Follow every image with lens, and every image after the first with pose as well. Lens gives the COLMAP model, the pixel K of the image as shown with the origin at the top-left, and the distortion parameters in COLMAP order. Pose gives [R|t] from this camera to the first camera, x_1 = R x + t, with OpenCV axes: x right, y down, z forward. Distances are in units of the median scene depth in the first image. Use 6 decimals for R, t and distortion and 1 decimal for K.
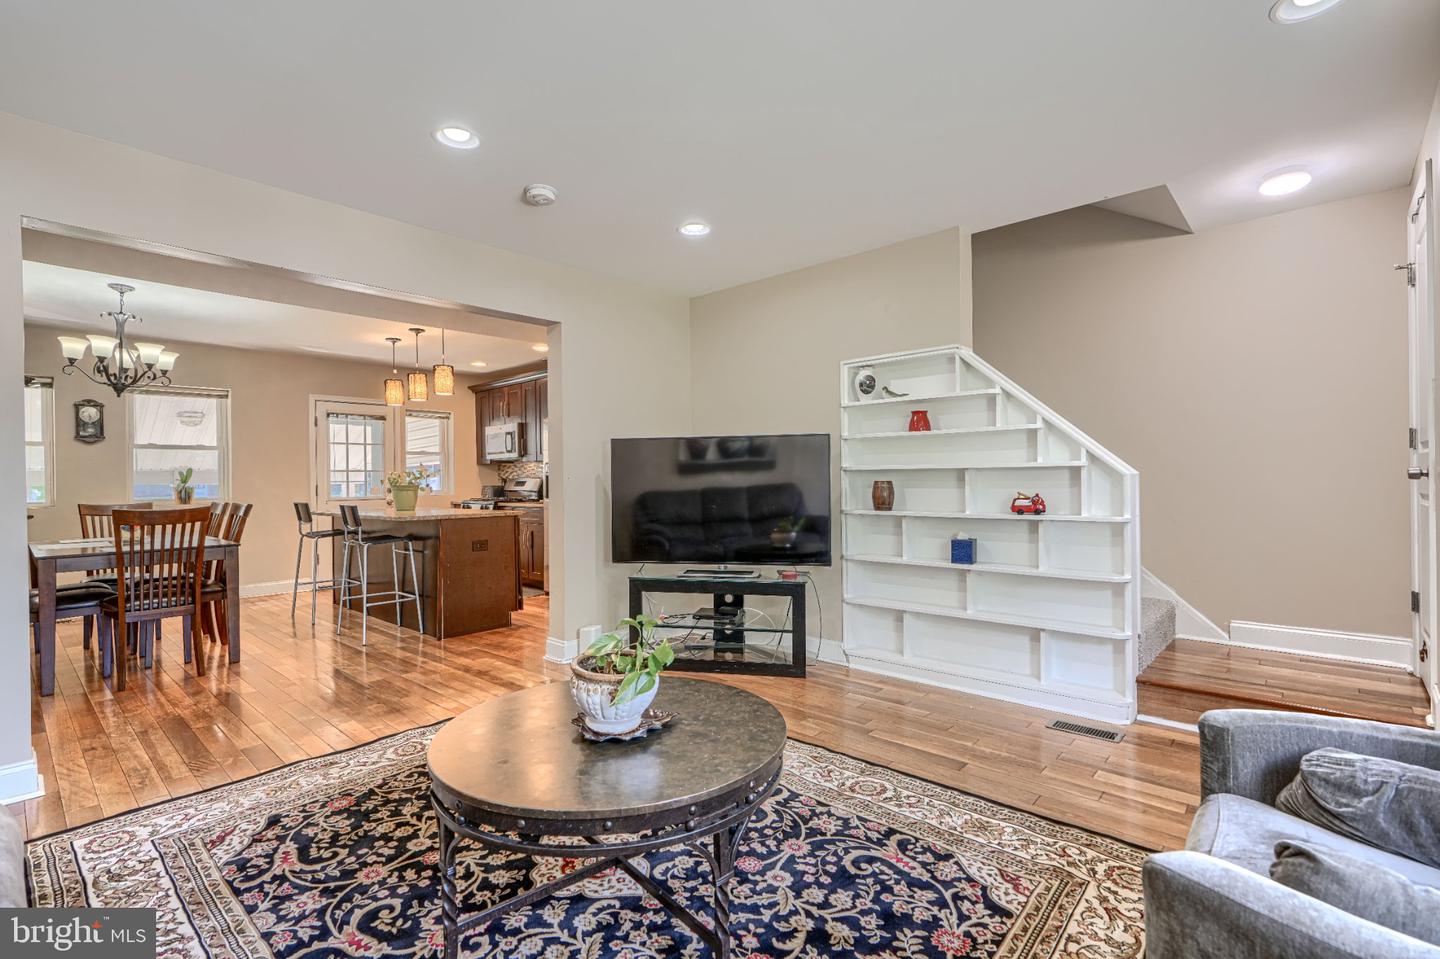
lens RADIAL K [[661.2, 0, 721.1], [0, 661.2, 481.2], [0, 0, 1]] dist [0.001304, 0.000509]
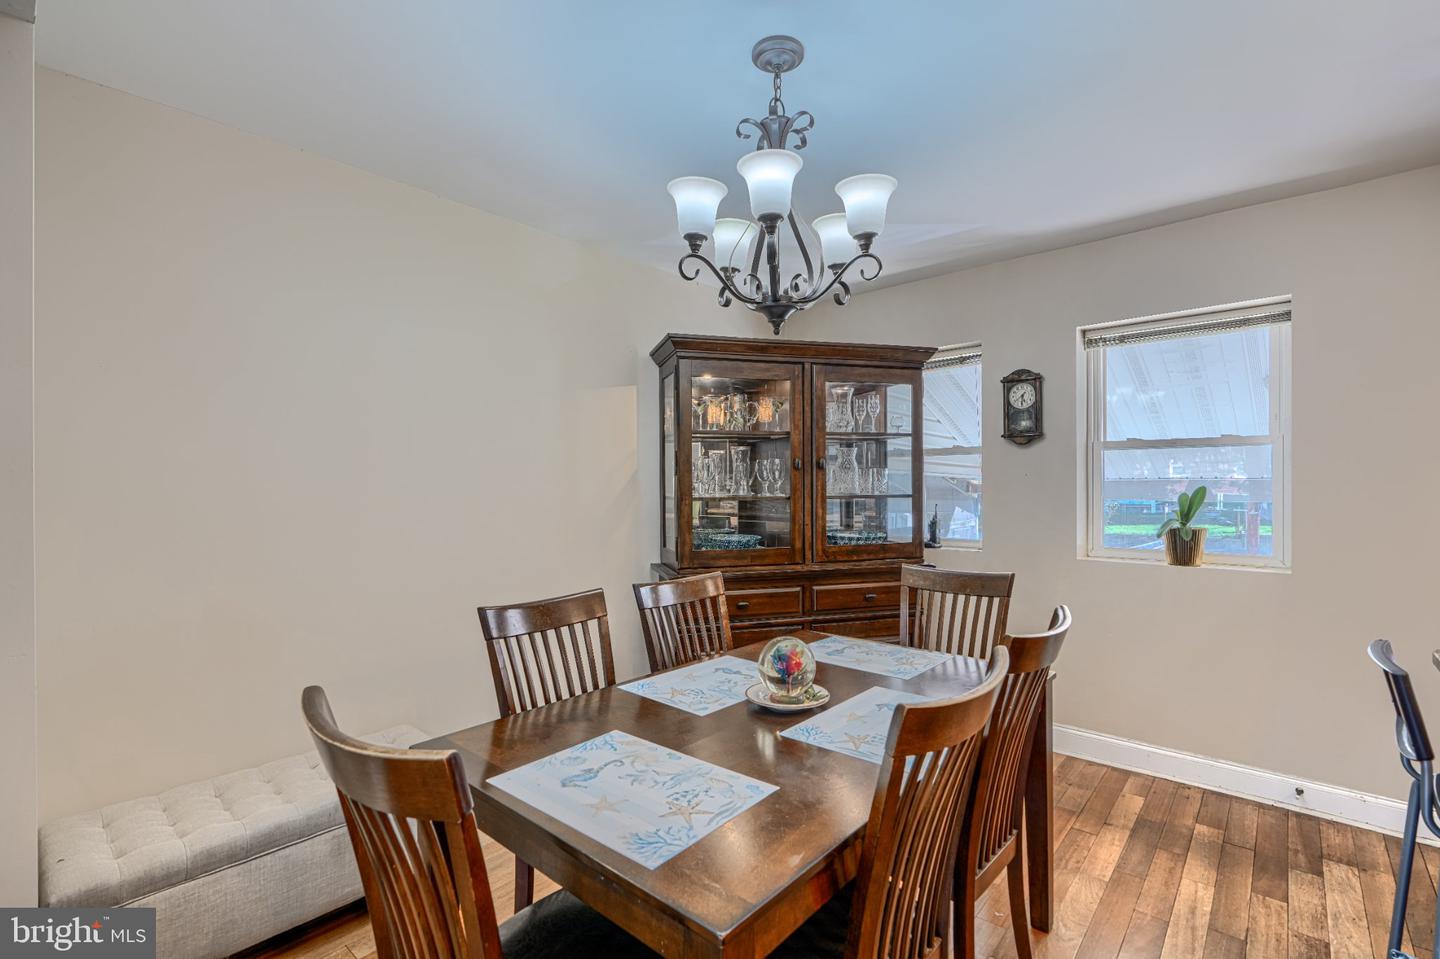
lens RADIAL K [[649.4, 0, 720.0], [0, 649.4, 479.5], [0, 0, 1]] dist [0.000782, 0.000215]
pose [[0.010798, 0.008565, -0.999905, -0.383912], [0.000386, 0.999963, 0.008569, -0.032649], [0.999942, -0.000479, 0.010794, 0.721962]]
